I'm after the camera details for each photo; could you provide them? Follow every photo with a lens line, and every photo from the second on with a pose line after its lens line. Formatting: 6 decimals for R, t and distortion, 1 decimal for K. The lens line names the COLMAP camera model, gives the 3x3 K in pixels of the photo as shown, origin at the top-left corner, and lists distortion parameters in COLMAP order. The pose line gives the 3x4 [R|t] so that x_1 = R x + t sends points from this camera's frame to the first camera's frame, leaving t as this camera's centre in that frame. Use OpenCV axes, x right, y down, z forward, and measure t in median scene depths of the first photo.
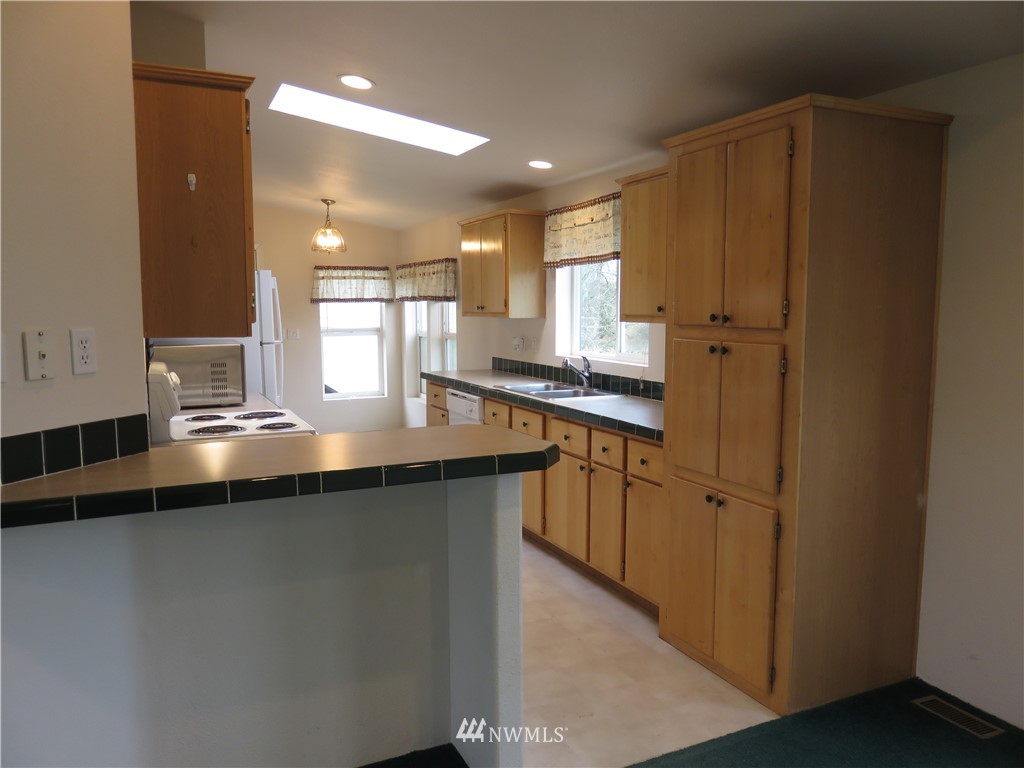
lens RADIAL K [[760.5, 0, 512.0], [0, 760.5, 384.0], [0, 0, 1]] dist [-0.010565, -0.001413]
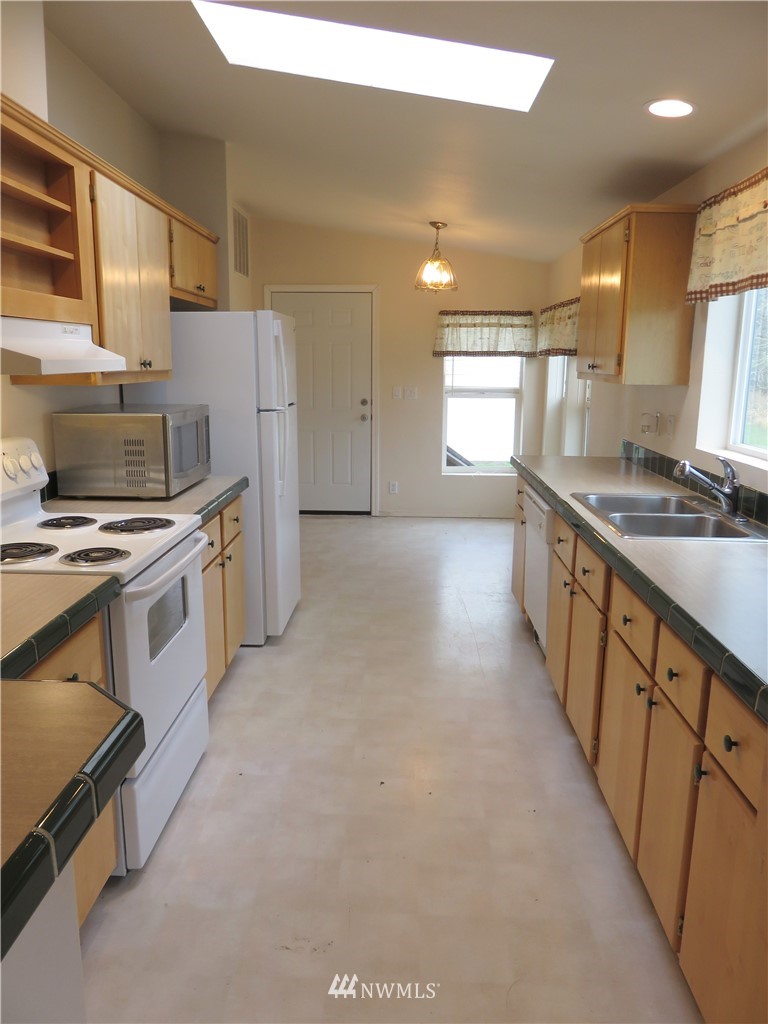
lens RADIAL K [[760.5, 0, 384.0], [0, 760.5, 512.0], [0, 0, 1]] dist [-0.010565, -0.001413]
pose [[0.890782, 0.101597, -0.442928, 0.084786], [-0.059142, 0.992317, 0.108673, -0.029556], [0.450565, -0.070608, 0.889947, 0.264573]]
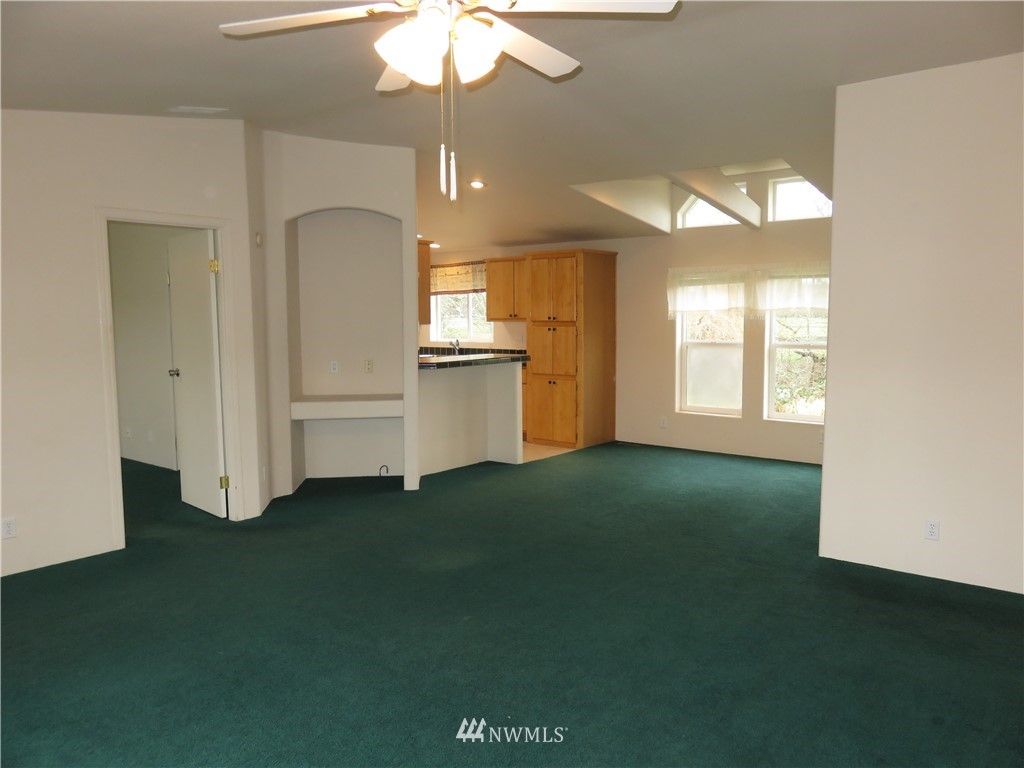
lens RADIAL K [[760.5, 0, 512.0], [0, 760.5, 384.0], [0, 0, 1]] dist [-0.010565, -0.001413]
pose [[0.899816, -0.046297, 0.433807, -0.456662], [0.052214, 0.998634, -0.001727, 0.064683], [-0.433134, 0.024204, 0.901004, -0.620141]]
